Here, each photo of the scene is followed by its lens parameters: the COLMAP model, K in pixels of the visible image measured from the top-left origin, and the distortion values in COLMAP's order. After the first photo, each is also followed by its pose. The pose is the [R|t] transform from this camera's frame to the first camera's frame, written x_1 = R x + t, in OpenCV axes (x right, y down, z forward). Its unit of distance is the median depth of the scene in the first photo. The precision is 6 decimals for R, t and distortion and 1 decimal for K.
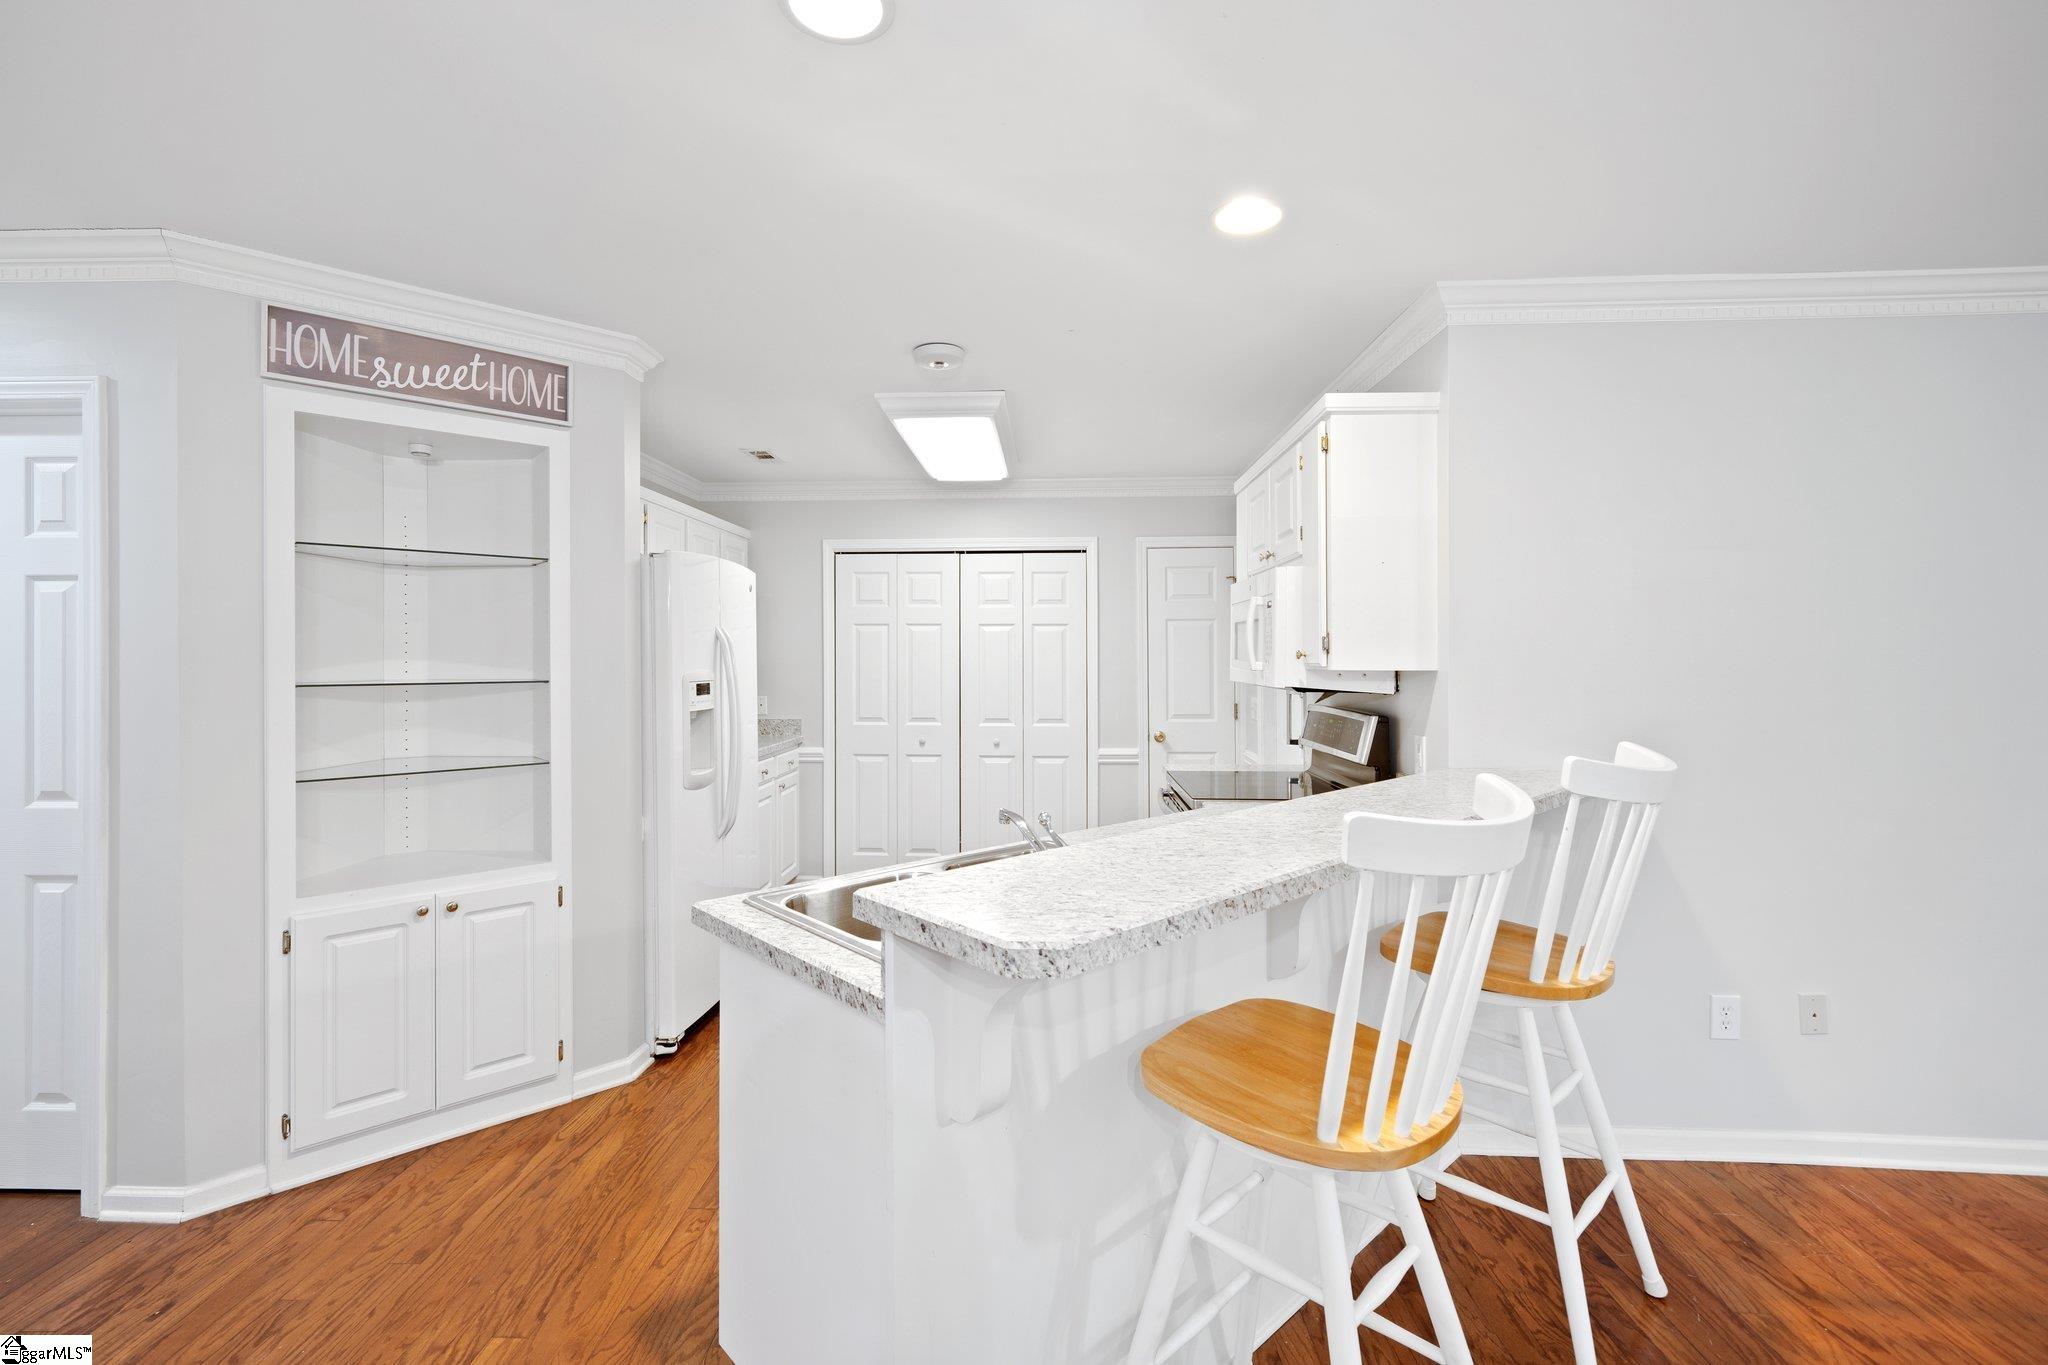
lens RADIAL K [[913.7, 0, 1007.7], [0, 913.7, 639.0], [0, 0, 1]] dist [0.000815, 0.000029]
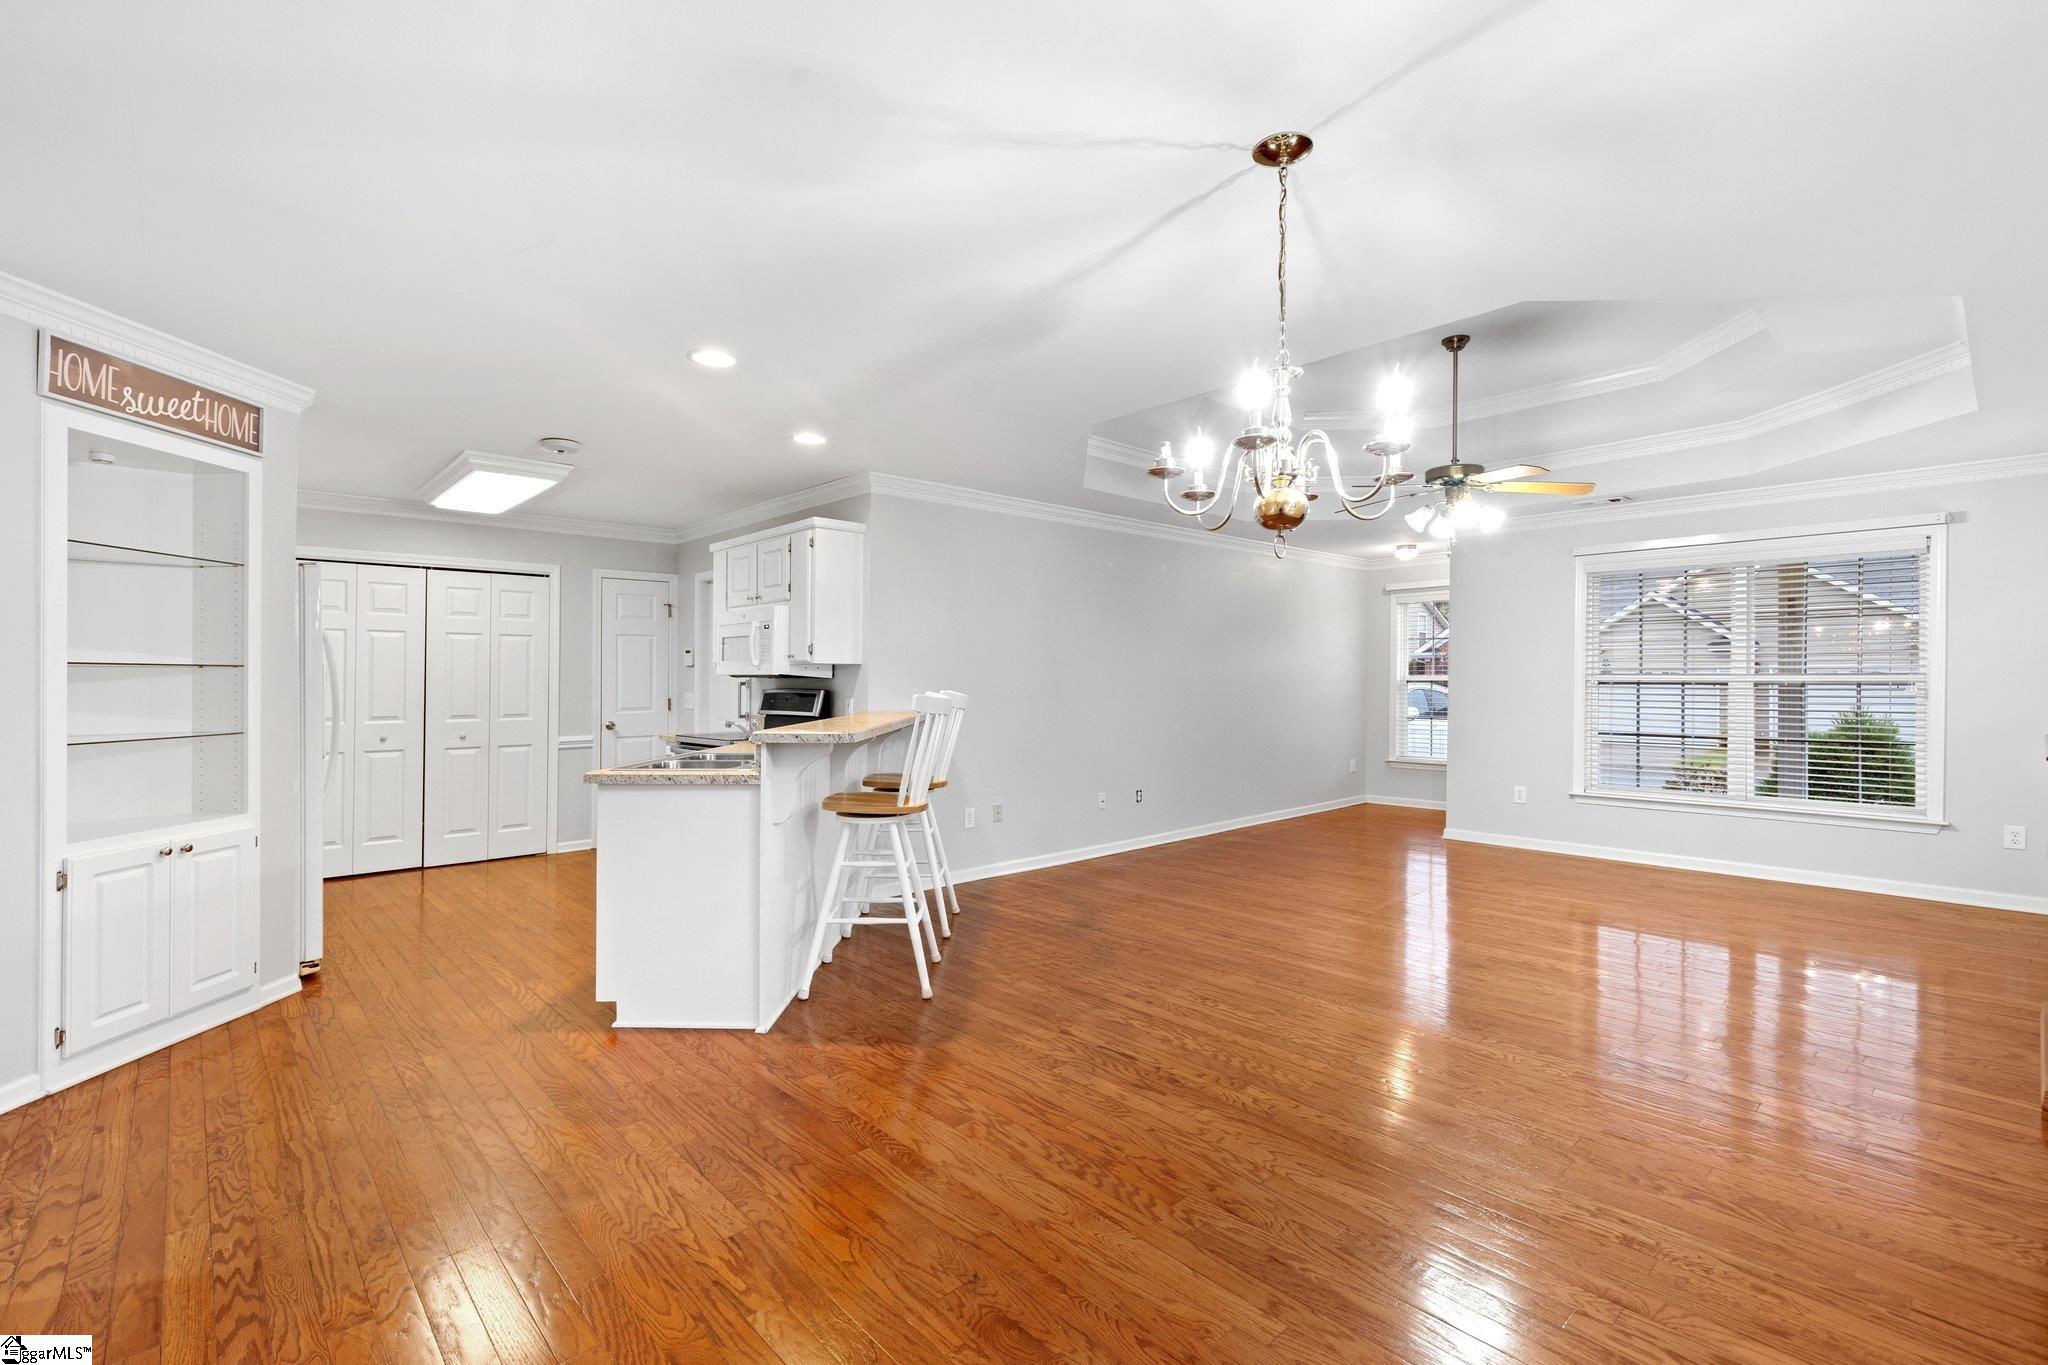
lens RADIAL K [[915.6, 0, 1023.8], [0, 915.6, 673.7], [0, 0, 1]] dist [0.001126, 0.000387]
pose [[0.701627, 0.004783, 0.712528, -0.697433], [-0.012587, 0.999905, 0.005682, 0.040327], [-0.712433, -0.012955, 0.701620, -0.643990]]
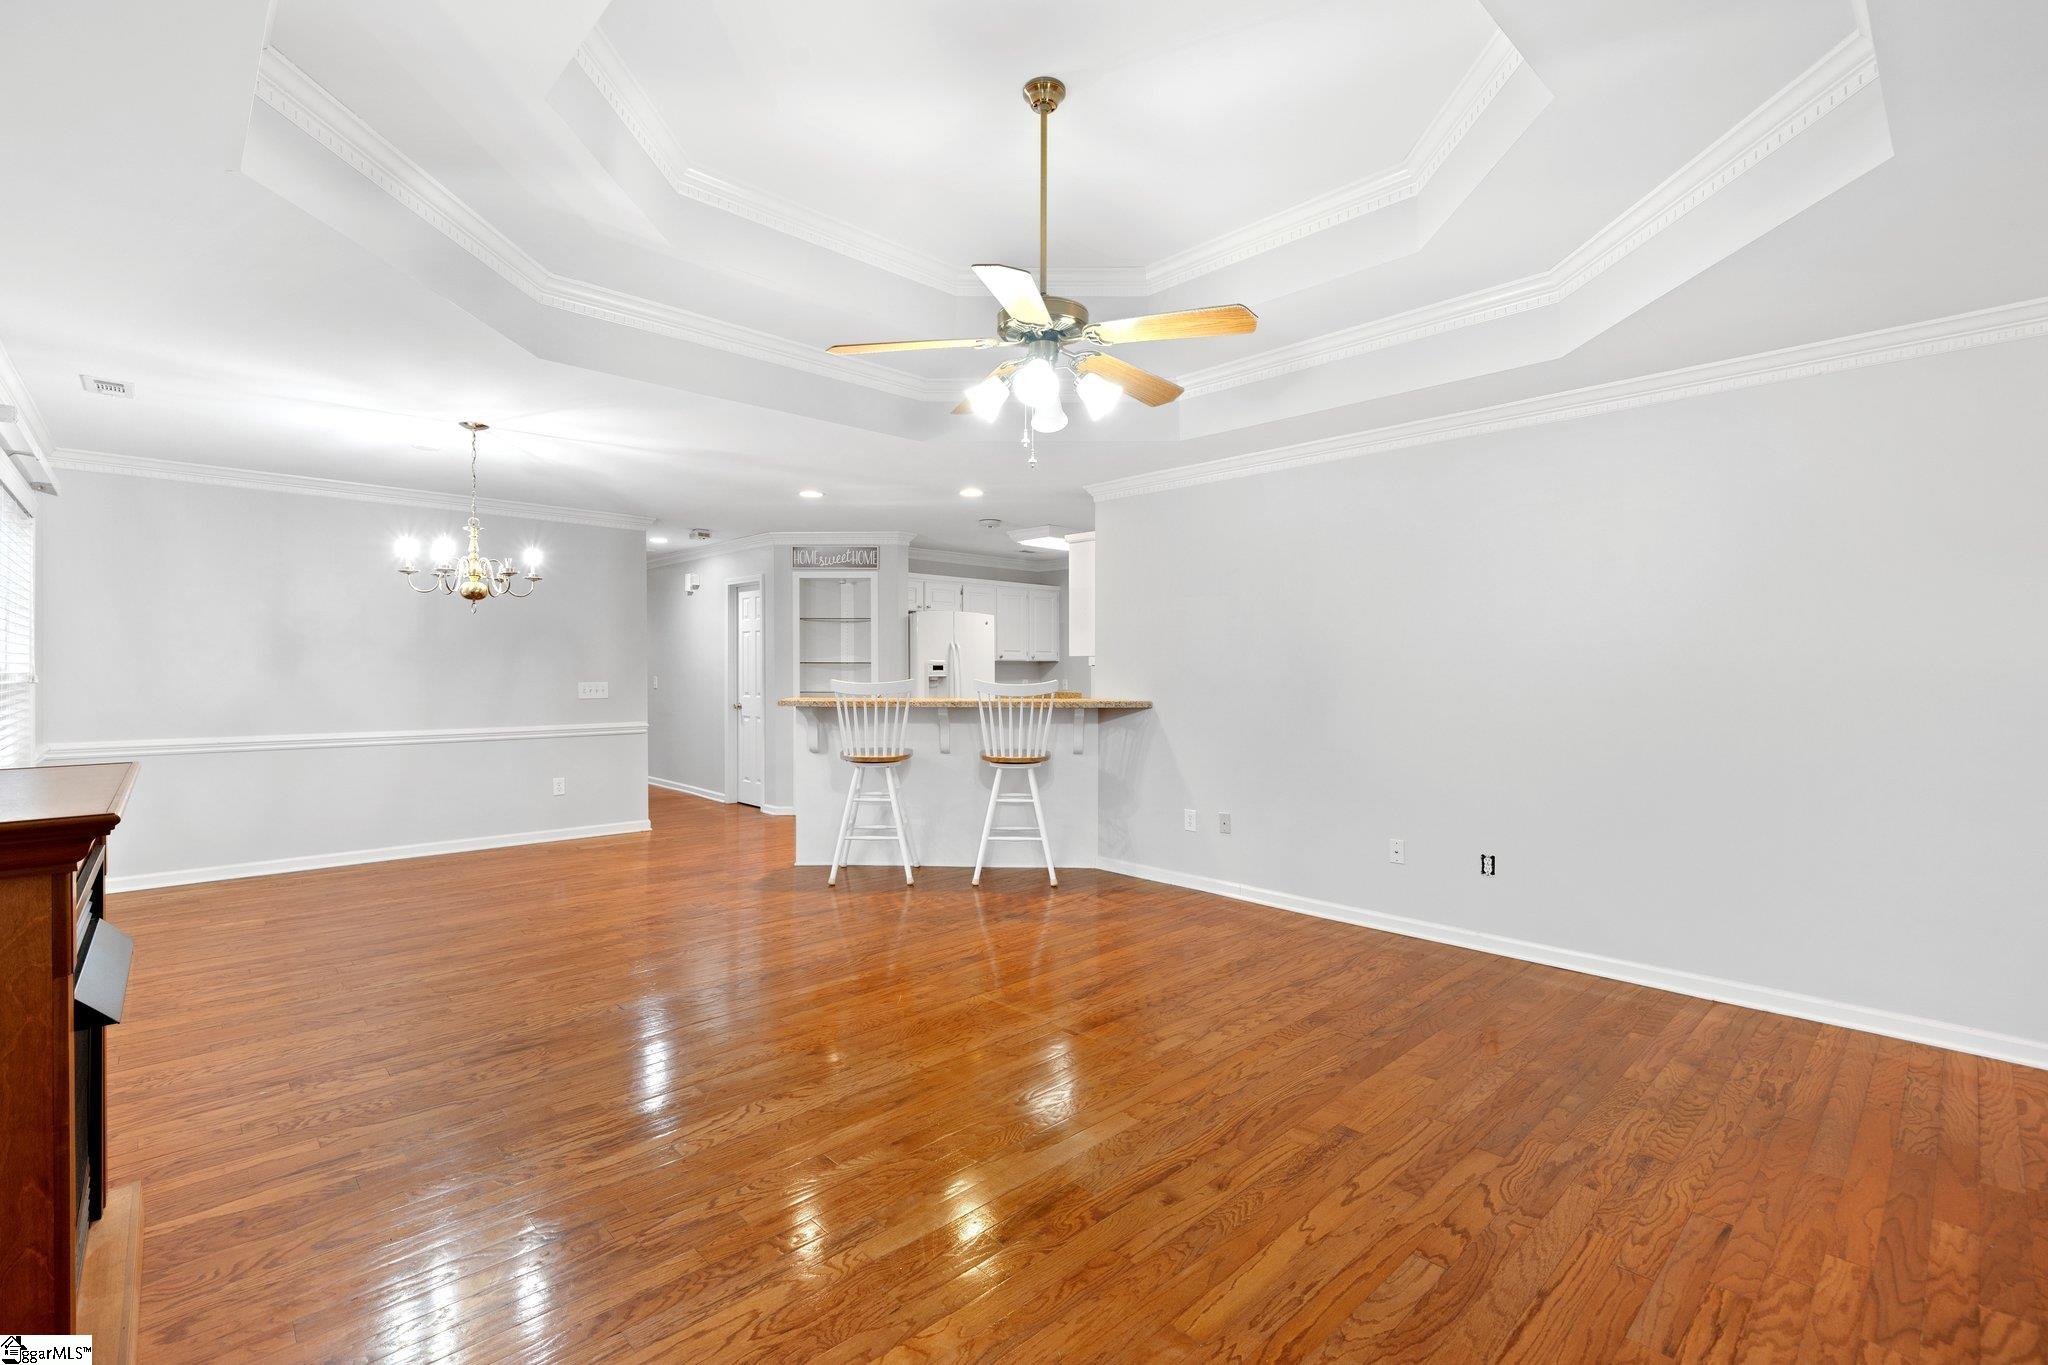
lens RADIAL K [[925.3, 0, 993.2], [0, 925.3, 663.4], [0, 0, 1]] dist [-0.001103, 0.000001]
pose [[0.709001, -0.000300, -0.705207, 1.867899], [0.009784, 0.999908, 0.009412, 0.027797], [0.705139, -0.013573, 0.708939, -0.782022]]
